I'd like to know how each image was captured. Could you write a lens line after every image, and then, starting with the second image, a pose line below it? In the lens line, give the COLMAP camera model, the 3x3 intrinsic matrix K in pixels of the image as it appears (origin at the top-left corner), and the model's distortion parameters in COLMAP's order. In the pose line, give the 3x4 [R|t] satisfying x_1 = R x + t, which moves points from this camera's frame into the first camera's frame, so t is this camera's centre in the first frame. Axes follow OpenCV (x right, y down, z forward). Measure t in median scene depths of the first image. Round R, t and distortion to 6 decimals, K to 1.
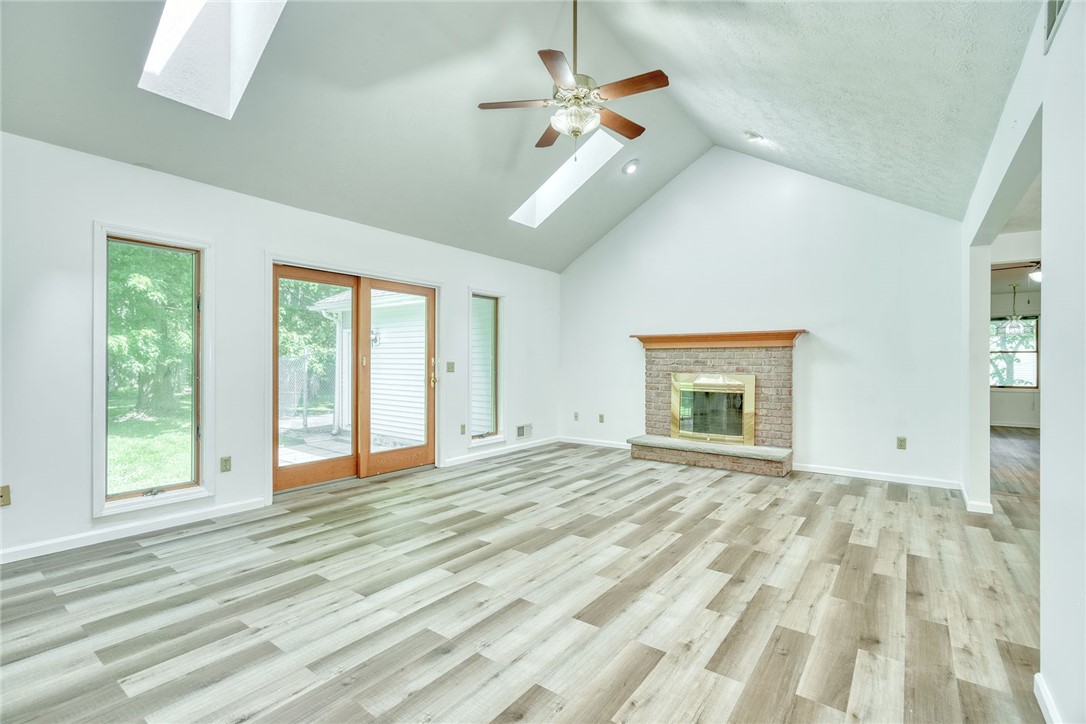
lens RADIAL K [[497.2, 0, 537.6], [0, 497.2, 364.0], [0, 0, 1]] dist [-0.004473, 0.001429]
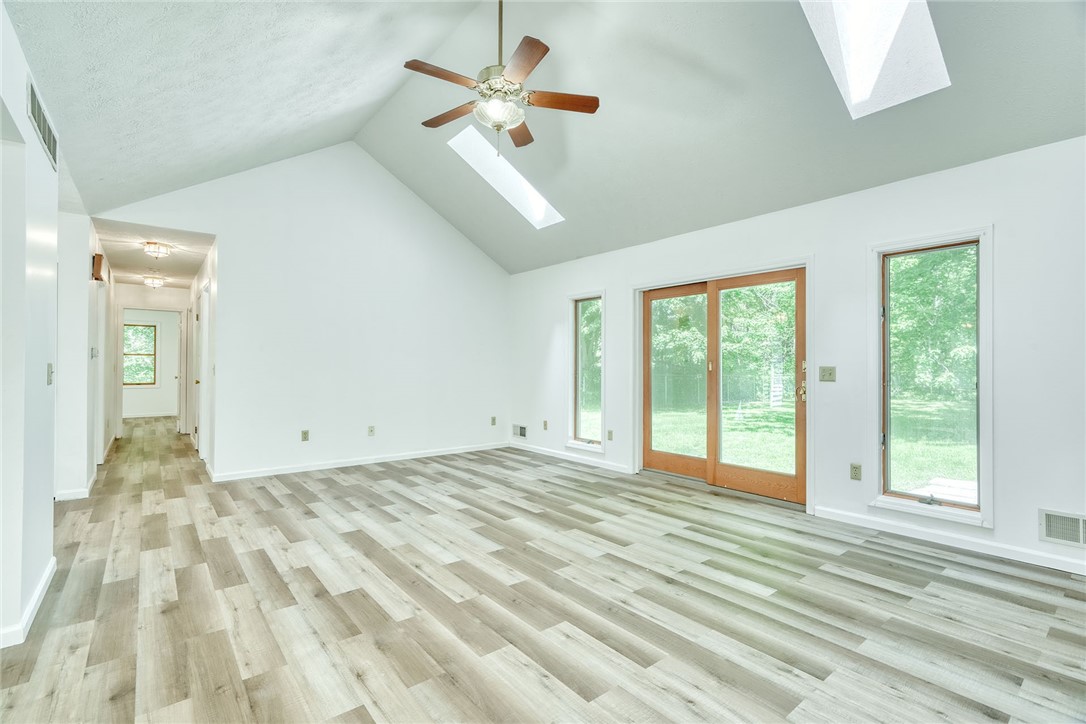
lens RADIAL K [[491.6, 0, 537.1], [0, 491.6, 362.0], [0, 0, 1]] dist [-0.002671, 0.000927]
pose [[-0.251089, -0.013388, -0.967871, 0.854080], [-0.007730, 0.999900, -0.011825, 0.000932], [0.967933, 0.004513, -0.251167, 1.150208]]
